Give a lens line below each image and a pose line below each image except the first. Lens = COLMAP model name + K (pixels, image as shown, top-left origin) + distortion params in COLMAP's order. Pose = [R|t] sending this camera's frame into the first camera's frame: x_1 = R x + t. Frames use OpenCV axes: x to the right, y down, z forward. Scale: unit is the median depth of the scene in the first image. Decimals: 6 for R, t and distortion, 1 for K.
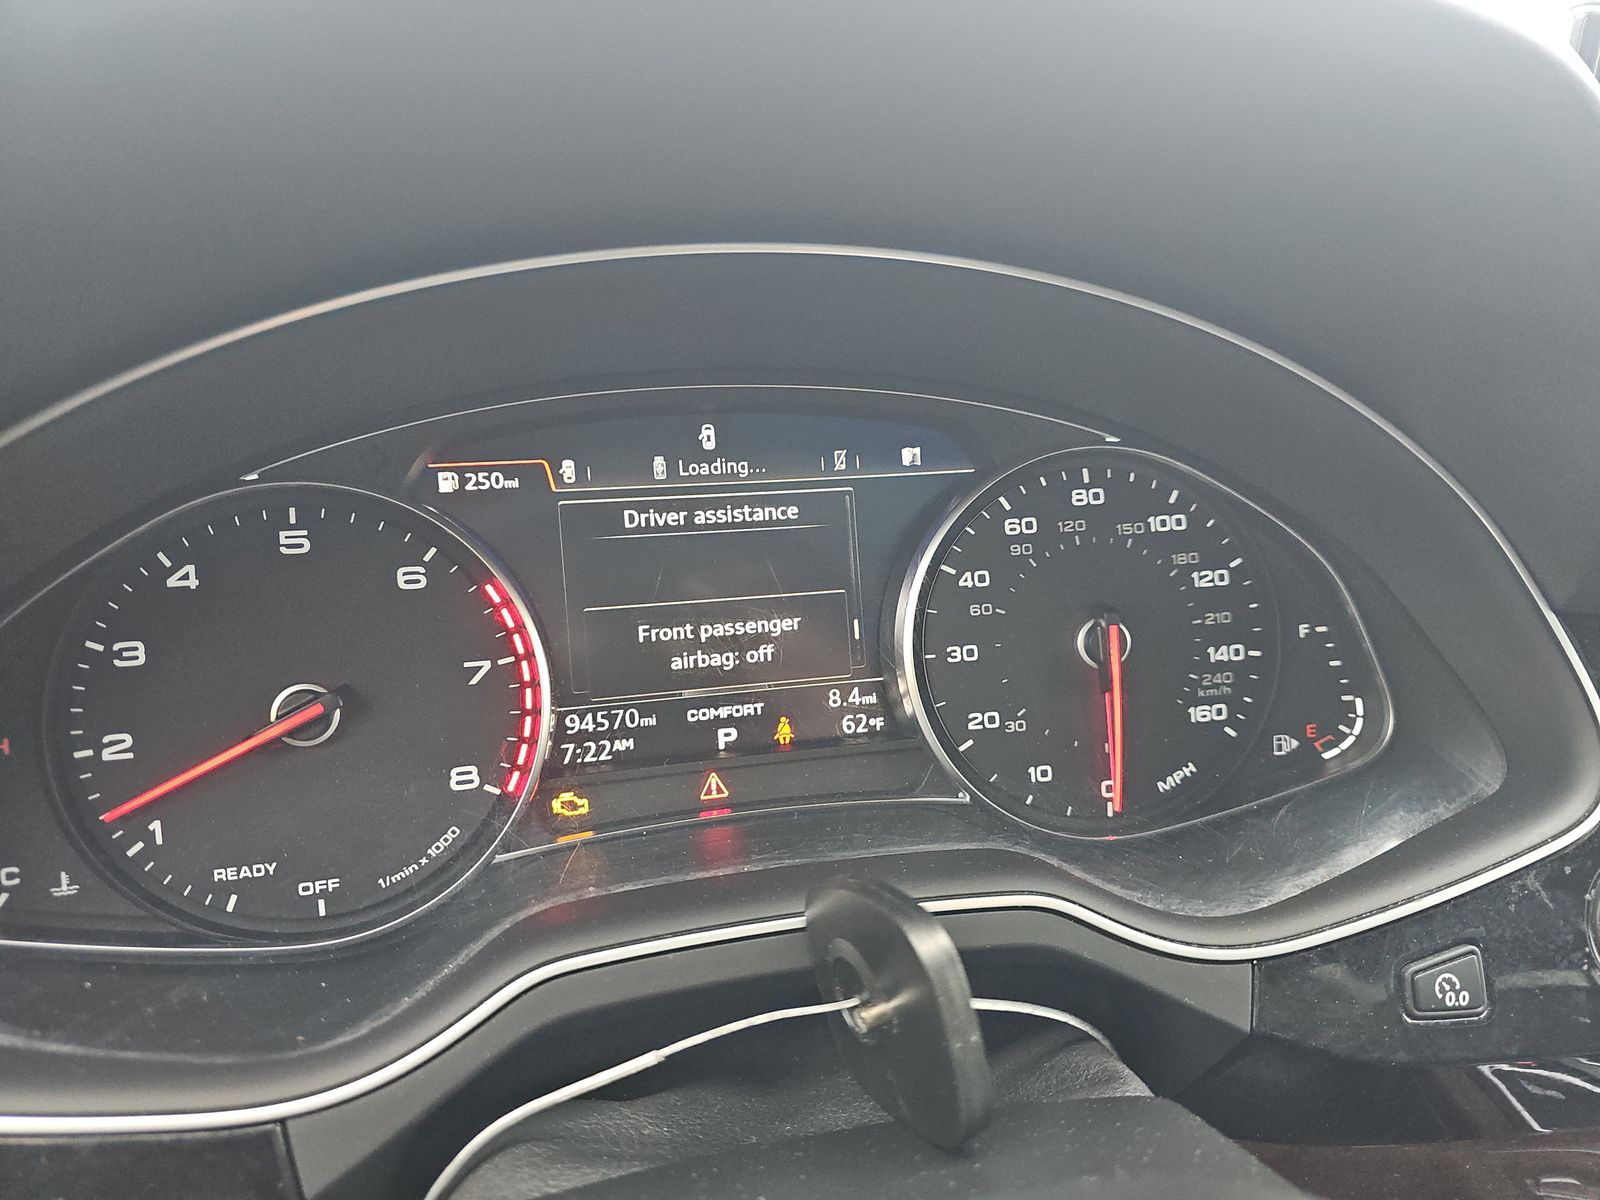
lens RADIAL K [[1035.6, 0, 800.7], [0, 1035.6, 602.0], [0, 0, 1]] dist [-0.003272, -0.015843]
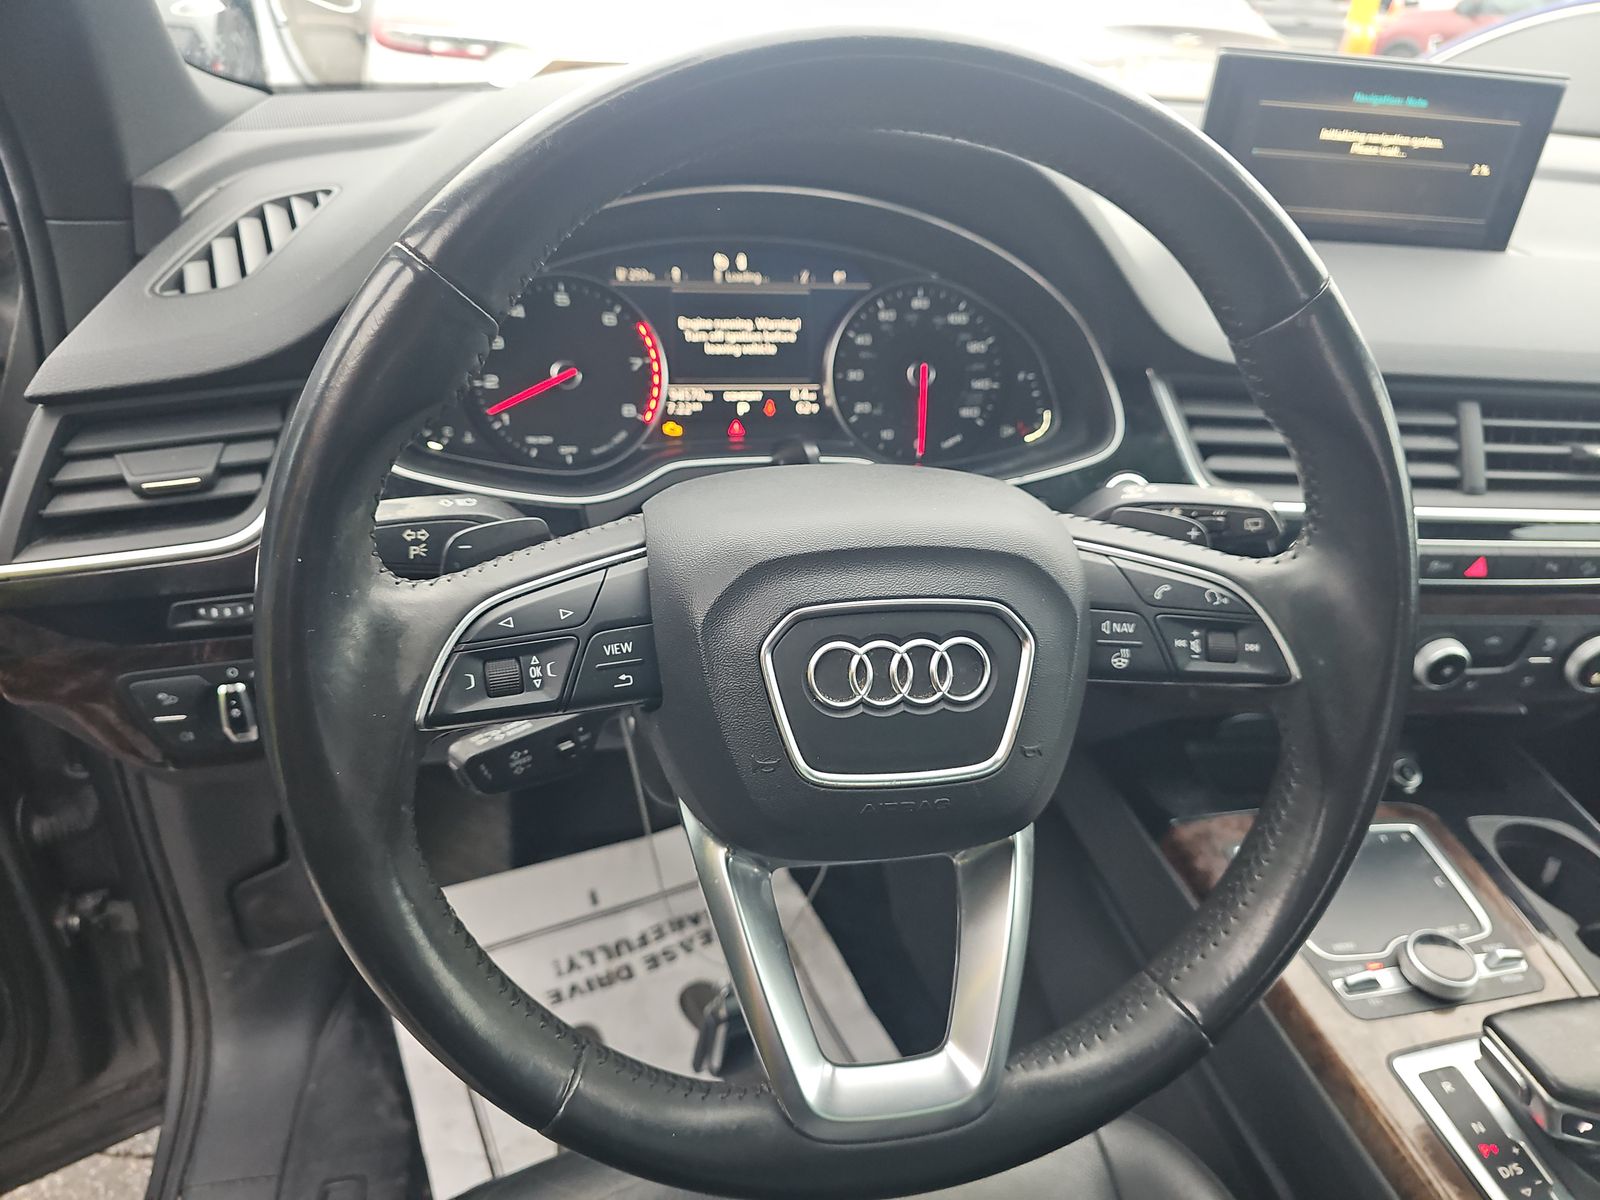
lens RADIAL K [[1035.6, 0, 796.3], [0, 1035.6, 610.8], [0, 0, 1]] dist [-0.003272, -0.015843]
pose [[0.997672, 0.067454, -0.010012, 0.089344], [-0.064630, 0.982140, 0.176702, 0.158100], [0.021753, -0.175643, 0.984214, -1.197505]]
